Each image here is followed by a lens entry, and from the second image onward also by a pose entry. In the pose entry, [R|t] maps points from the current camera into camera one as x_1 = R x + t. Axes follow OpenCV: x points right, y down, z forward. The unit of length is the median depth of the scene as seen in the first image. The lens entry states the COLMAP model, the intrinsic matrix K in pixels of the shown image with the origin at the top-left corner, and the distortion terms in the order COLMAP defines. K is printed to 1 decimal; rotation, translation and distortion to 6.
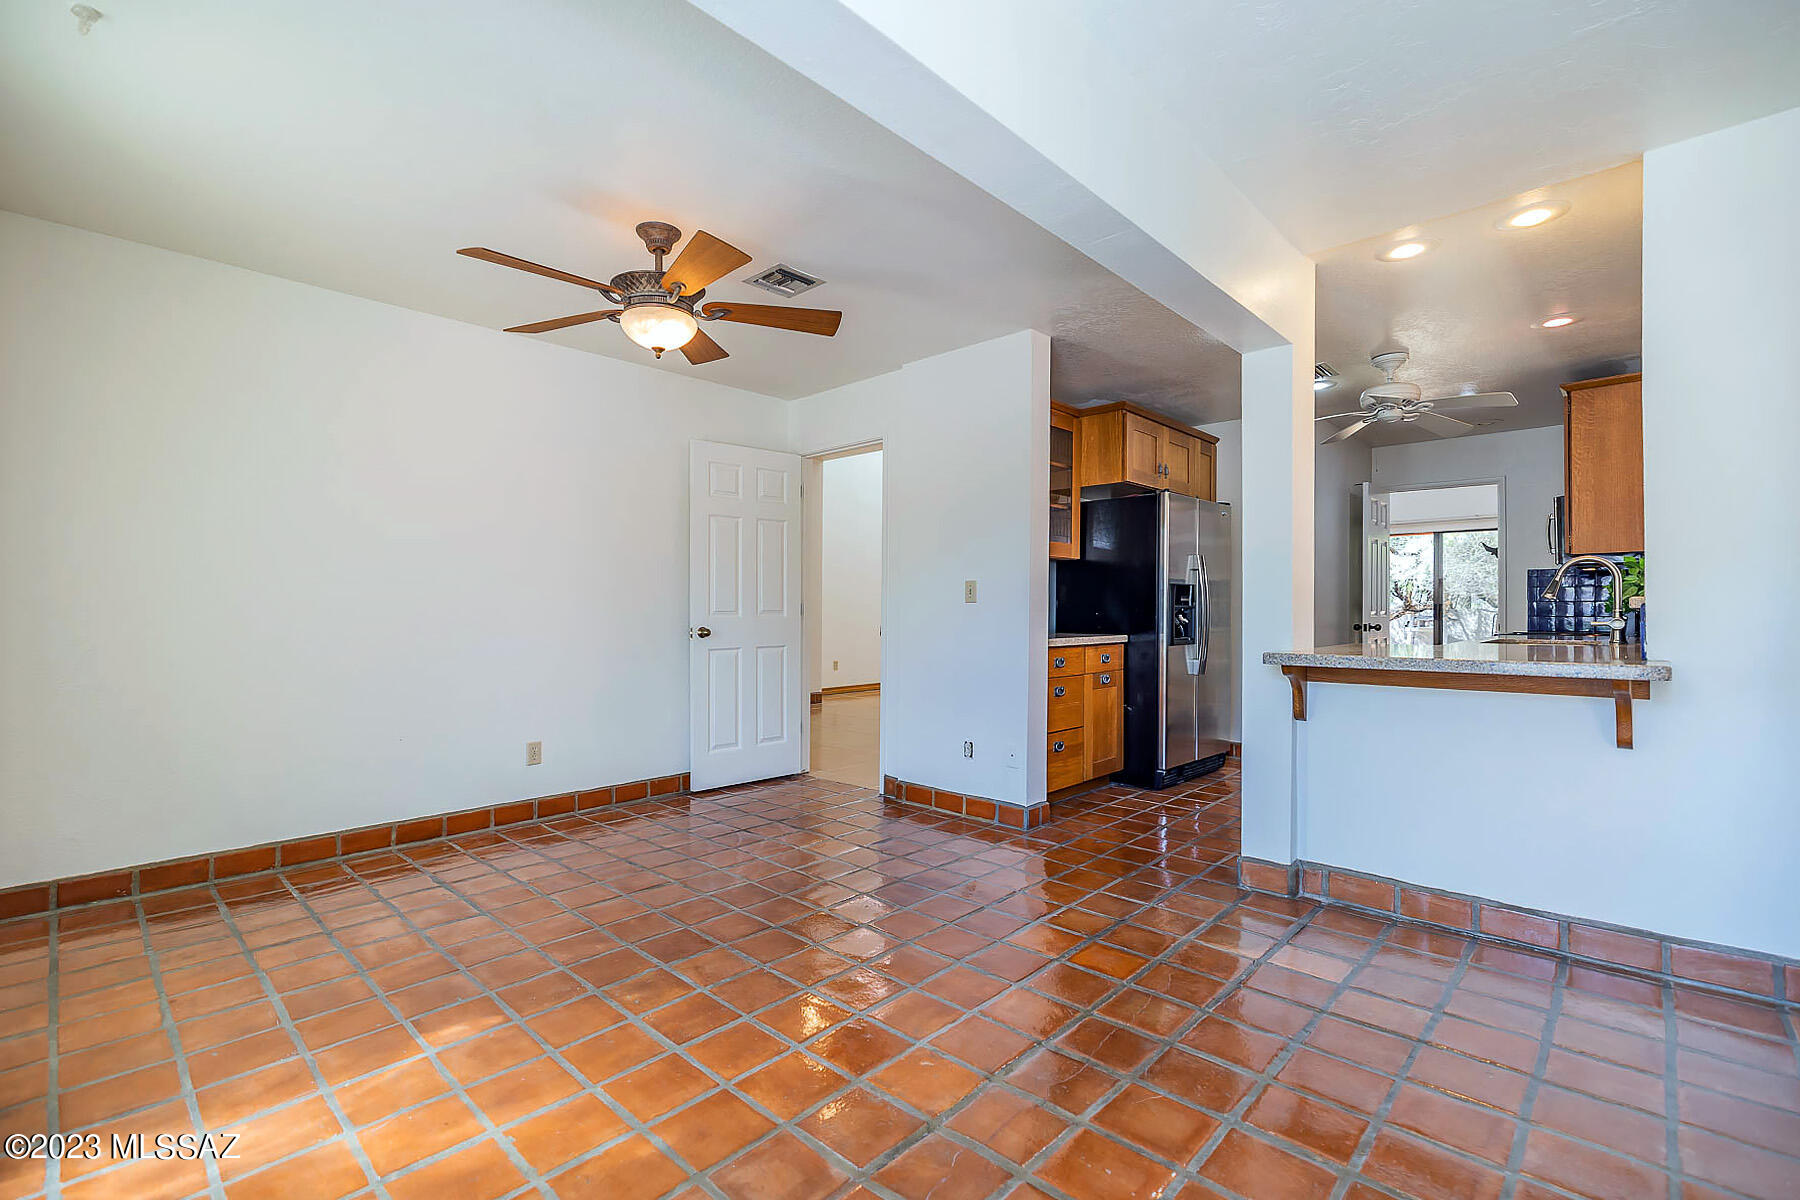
lens RADIAL K [[785.7, 0, 903.7], [0, 785.7, 608.8], [0, 0, 1]] dist [0.001115, 0.000082]
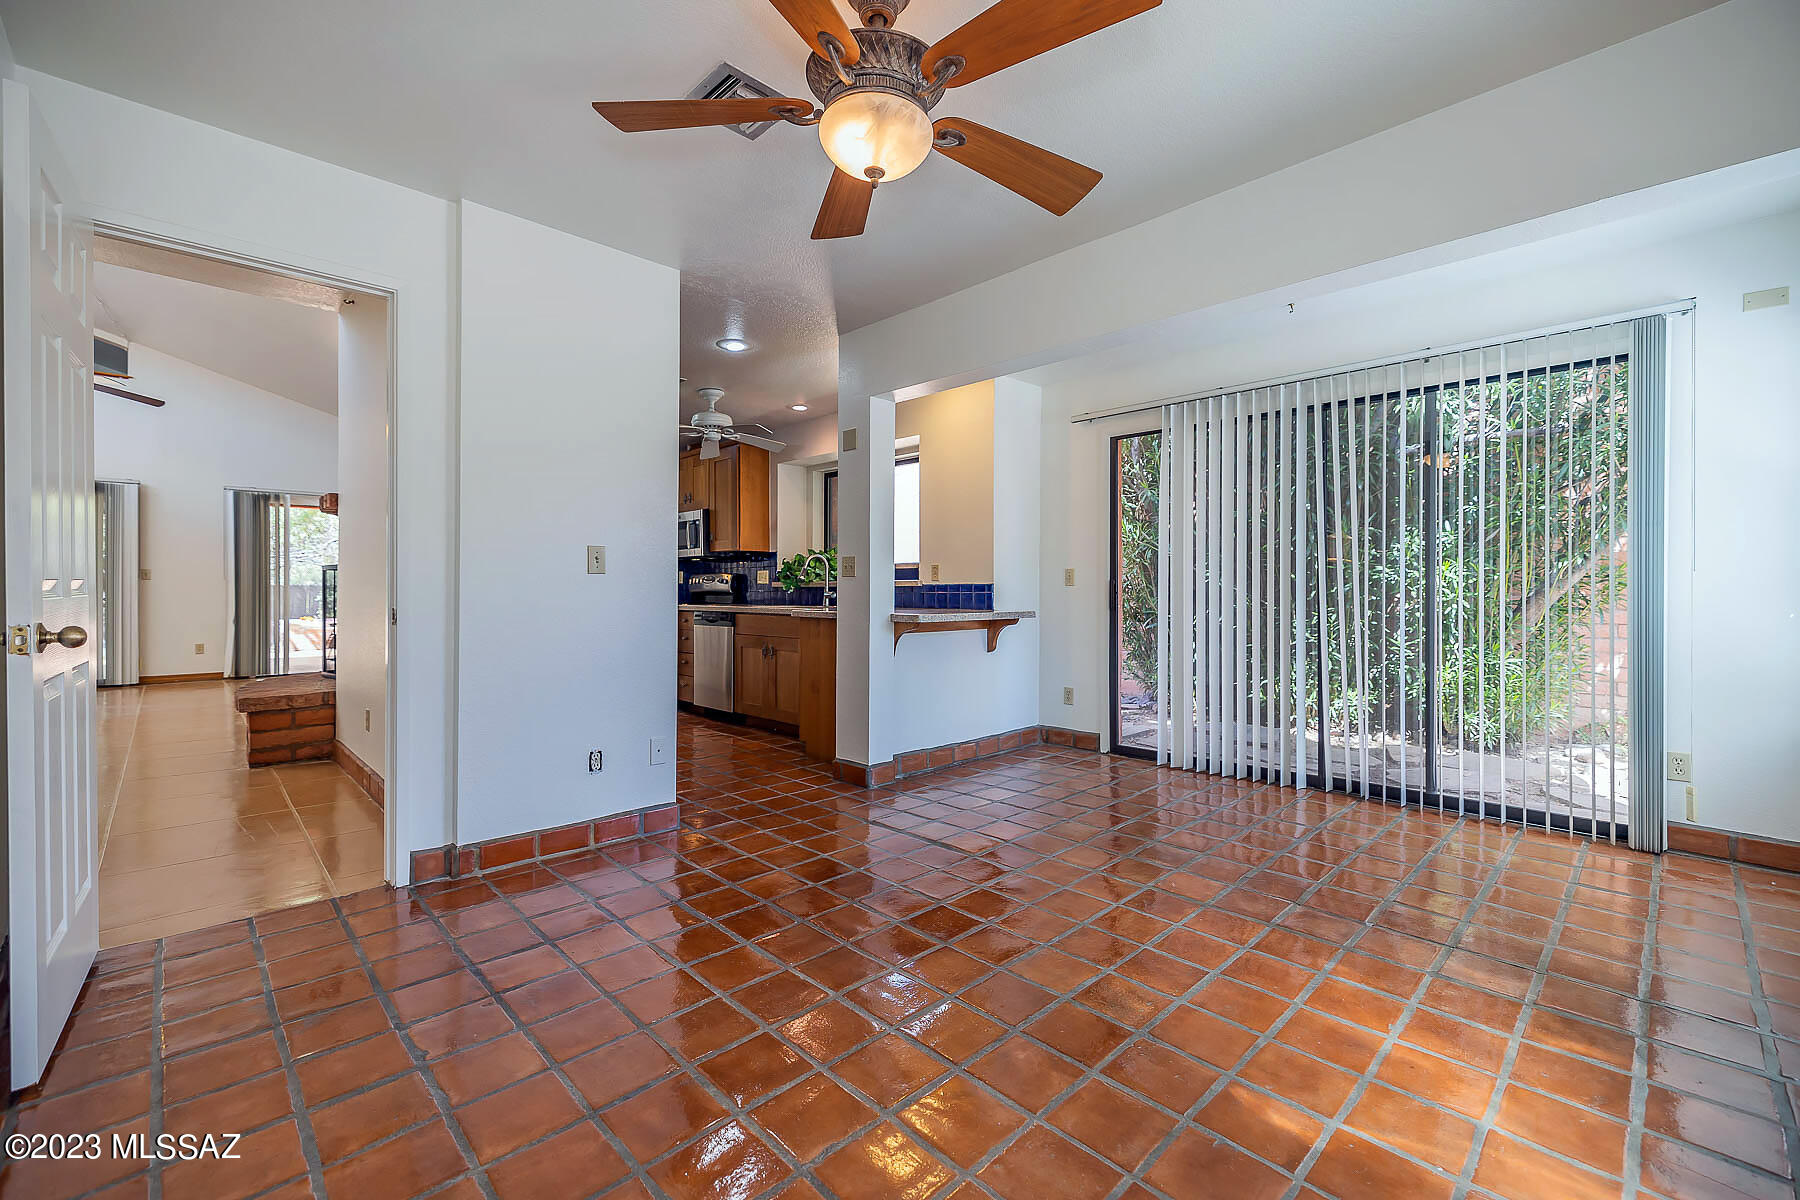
lens RADIAL K [[755.9, 0, 900.0], [0, 755.9, 600.0], [0, 0, 1]] dist [0.002171, 0.000258]
pose [[0.054443, -0.015697, 0.998393, -1.092541], [-0.004796, 0.999861, 0.015982, 0.007437], [-0.998505, -0.005659, 0.054360, 1.097879]]
